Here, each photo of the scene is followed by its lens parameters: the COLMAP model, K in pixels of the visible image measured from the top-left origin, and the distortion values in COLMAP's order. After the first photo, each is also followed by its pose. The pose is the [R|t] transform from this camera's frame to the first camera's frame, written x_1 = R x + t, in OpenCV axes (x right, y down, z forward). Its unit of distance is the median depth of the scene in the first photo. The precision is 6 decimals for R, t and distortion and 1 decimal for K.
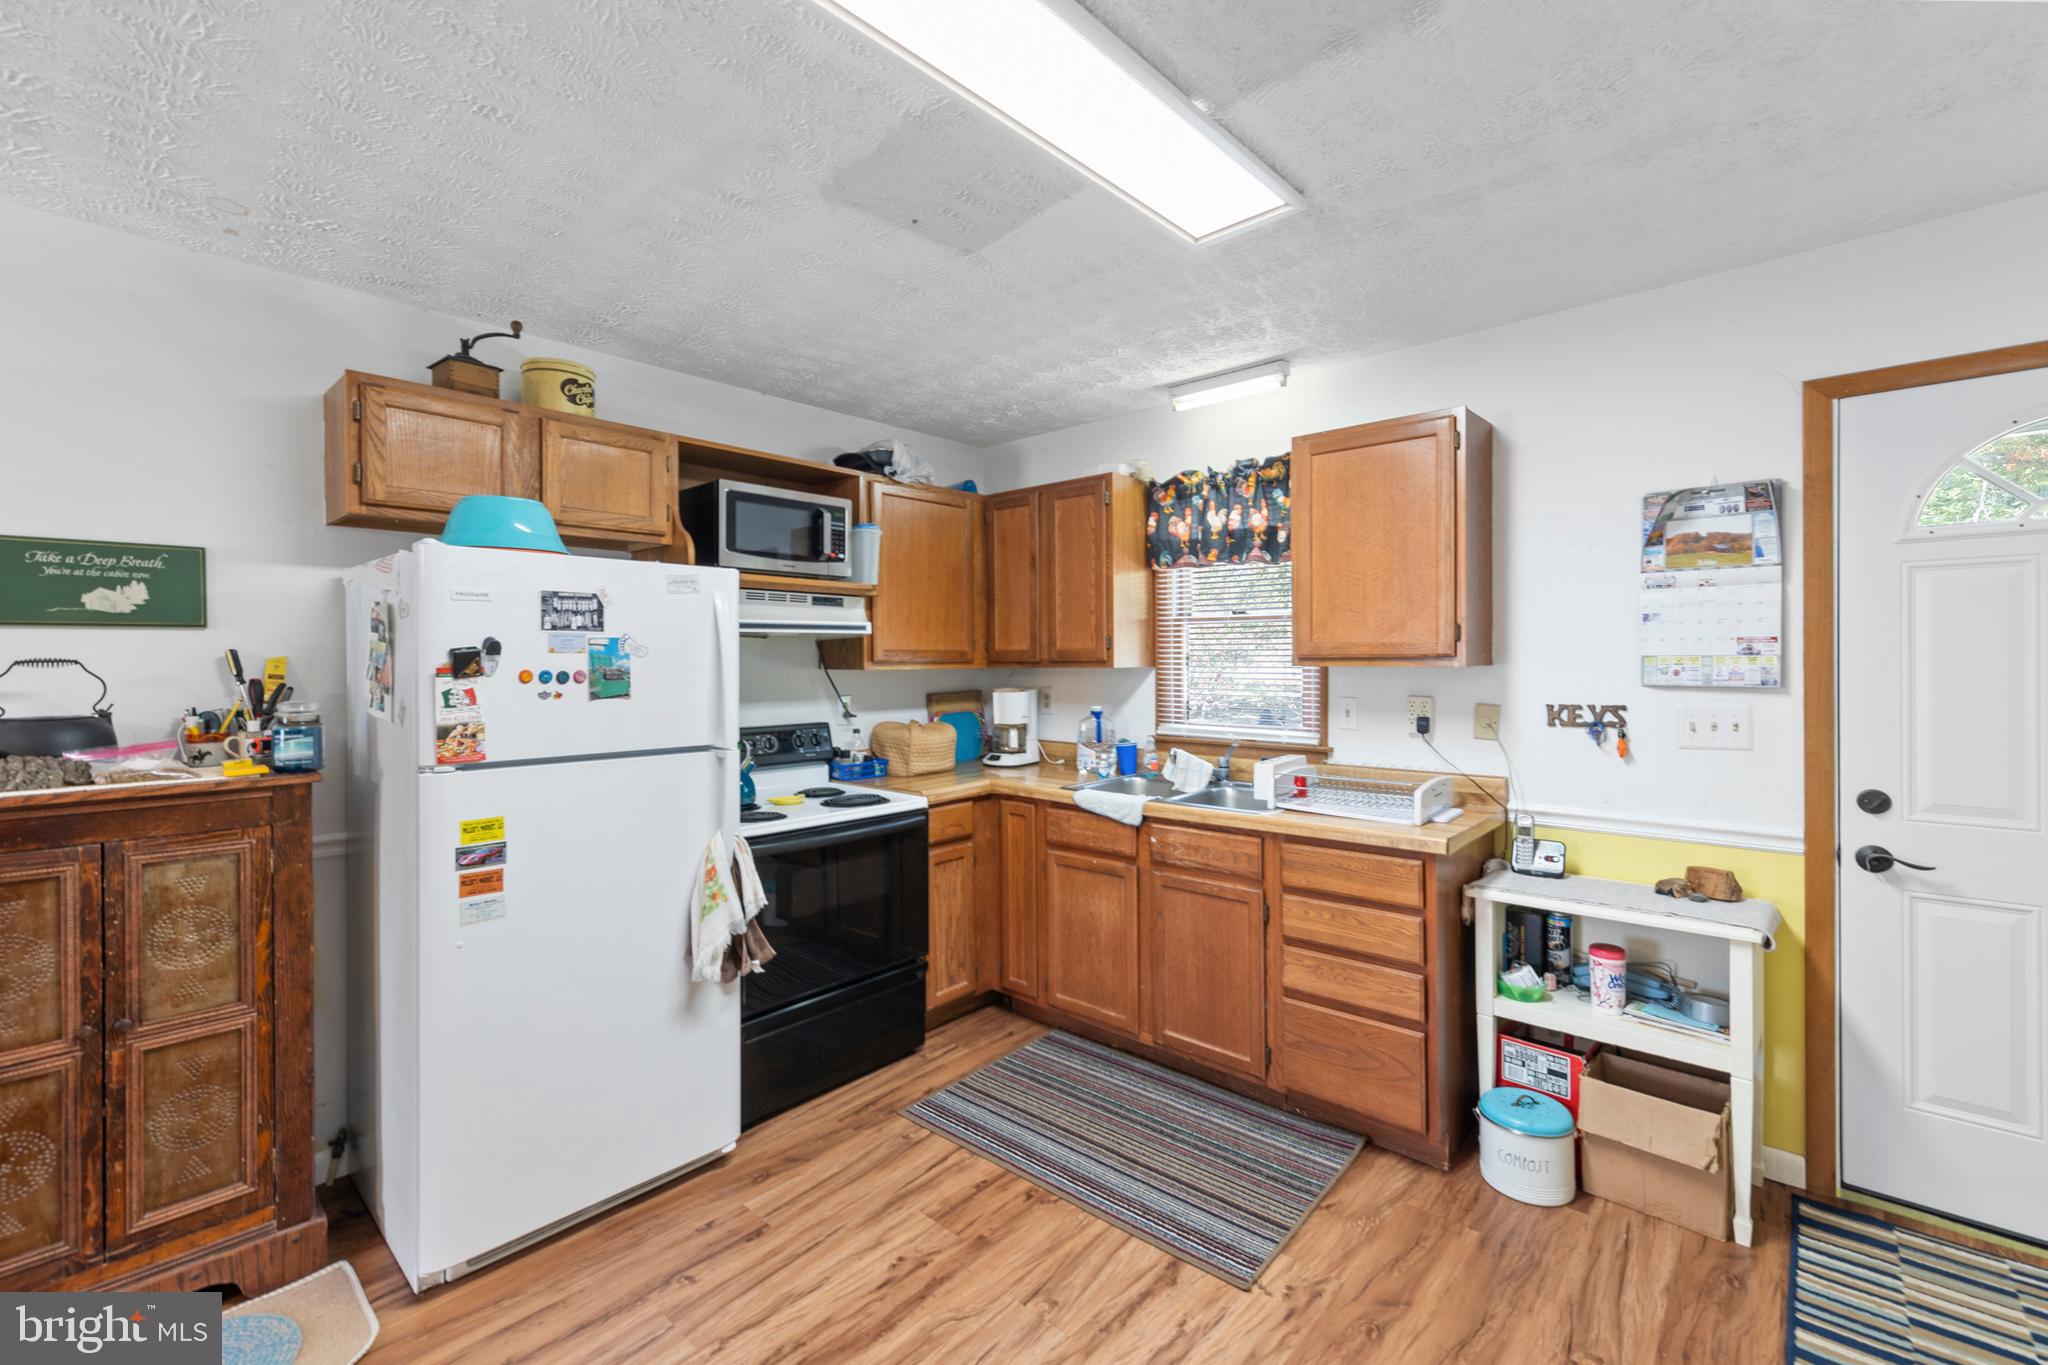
lens RADIAL K [[867.4, 0, 980.5], [0, 867.4, 668.8], [0, 0, 1]] dist [0.004979, -0.000042]
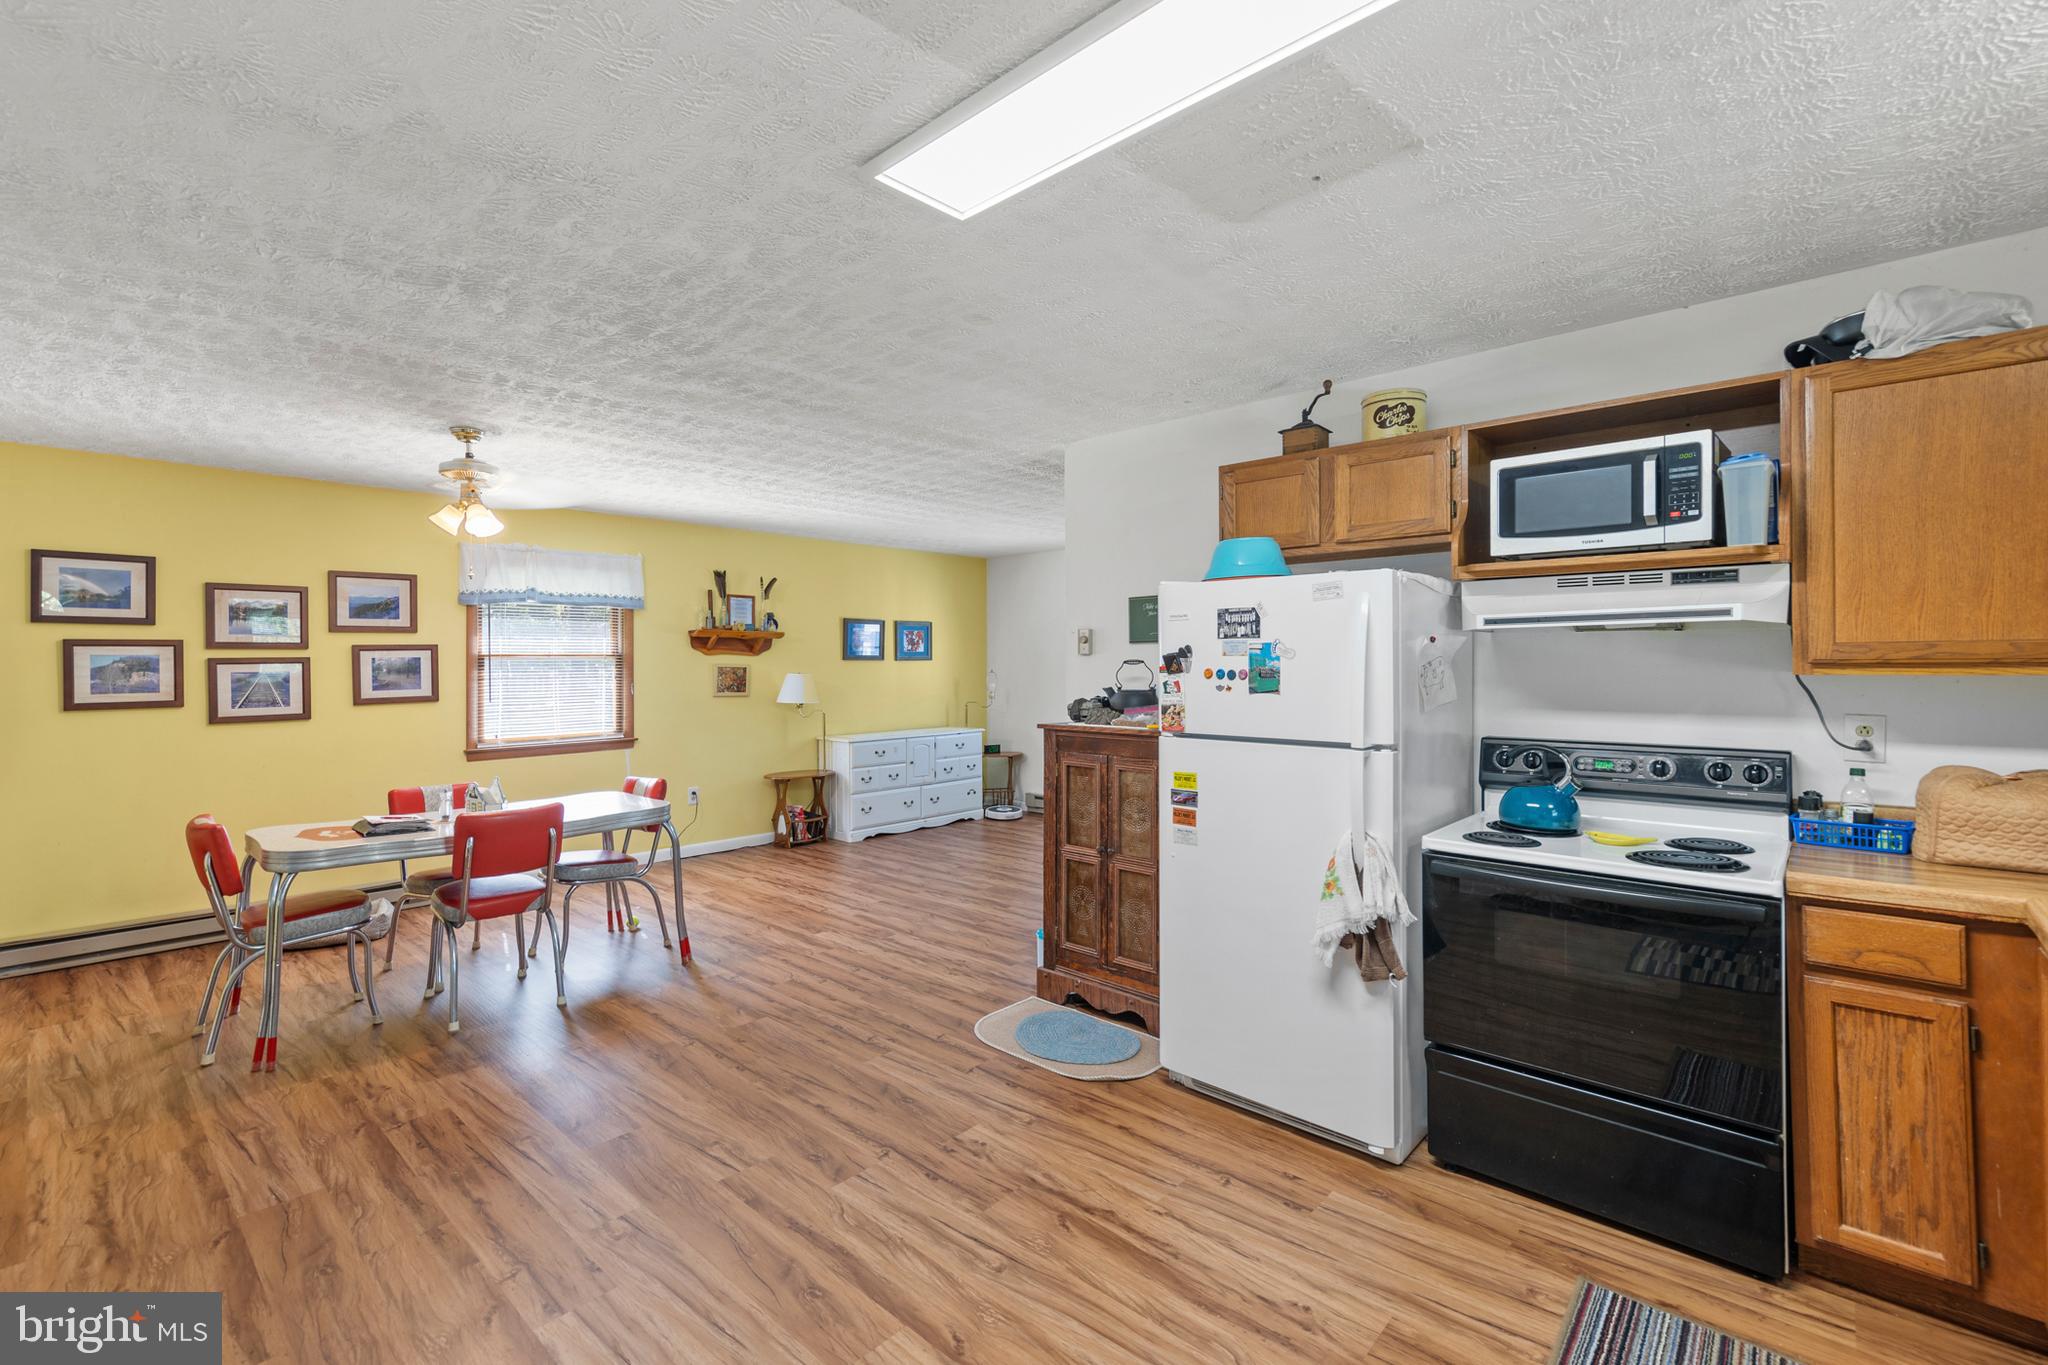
lens RADIAL K [[891.9, 0, 1039.4], [0, 891.9, 661.5], [0, 0, 1]] dist [0.004365, 0.000773]
pose [[0.033649, 0.004195, -0.999425, 0.719220], [-0.004133, 0.999983, 0.004058, -0.012034], [0.999425, 0.003994, 0.033666, 0.575849]]
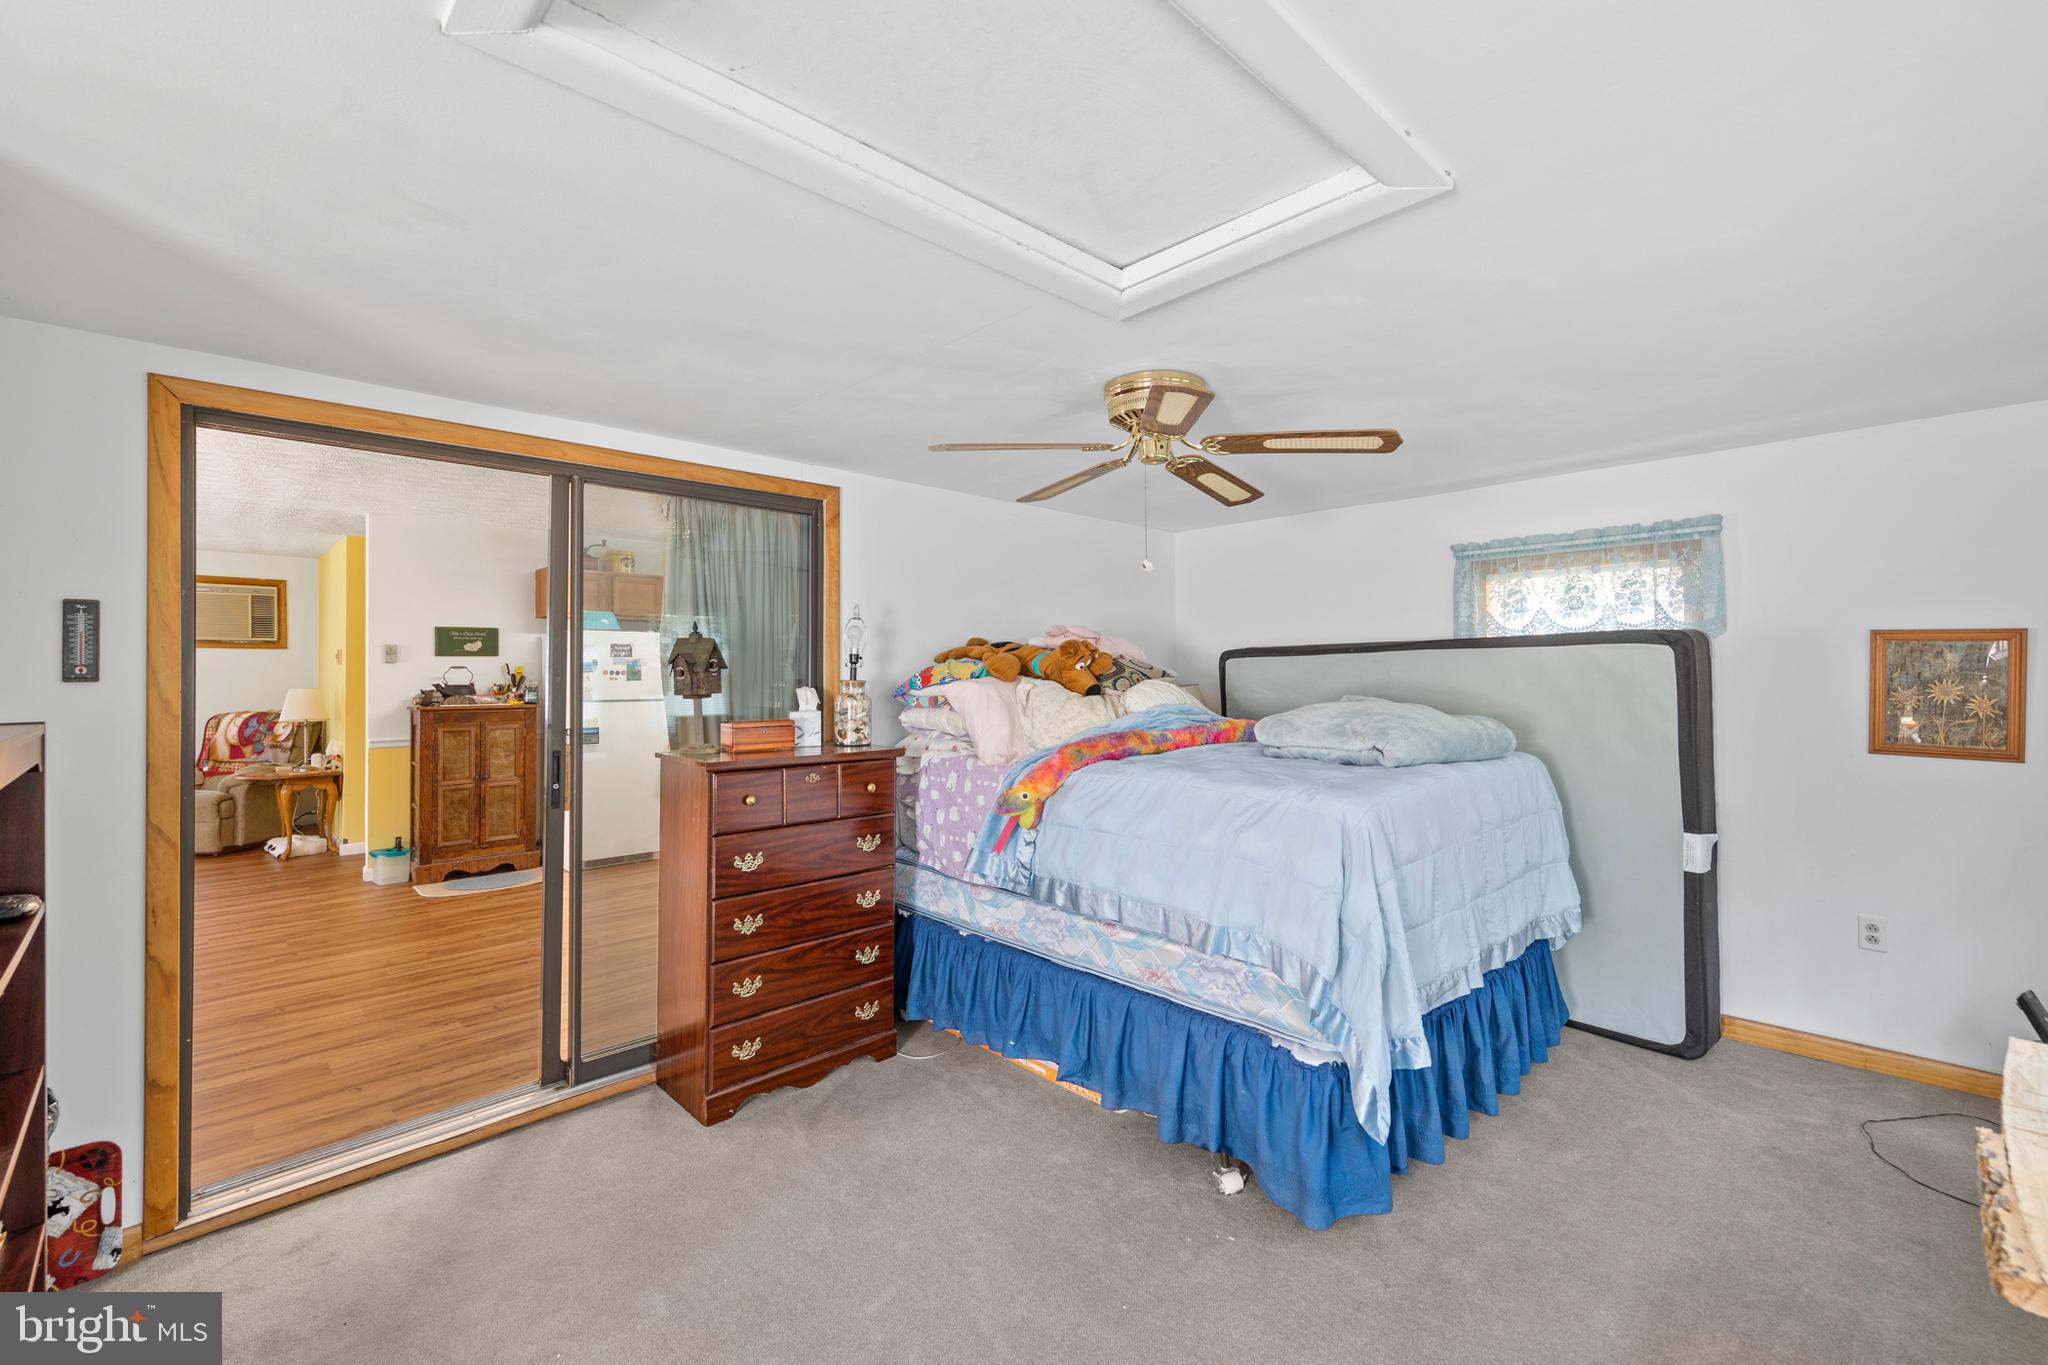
lens RADIAL K [[828.7, 0, 1027.4], [0, 828.7, 663.1], [0, 0, 1]] dist [-0.023132, -0.000048]
pose [[0.999812, 0.000156, -0.019394, 0.835558], [-0.000591, 0.999748, -0.022439, 0.033556], [0.019385, 0.022446, 0.999560, -1.534913]]
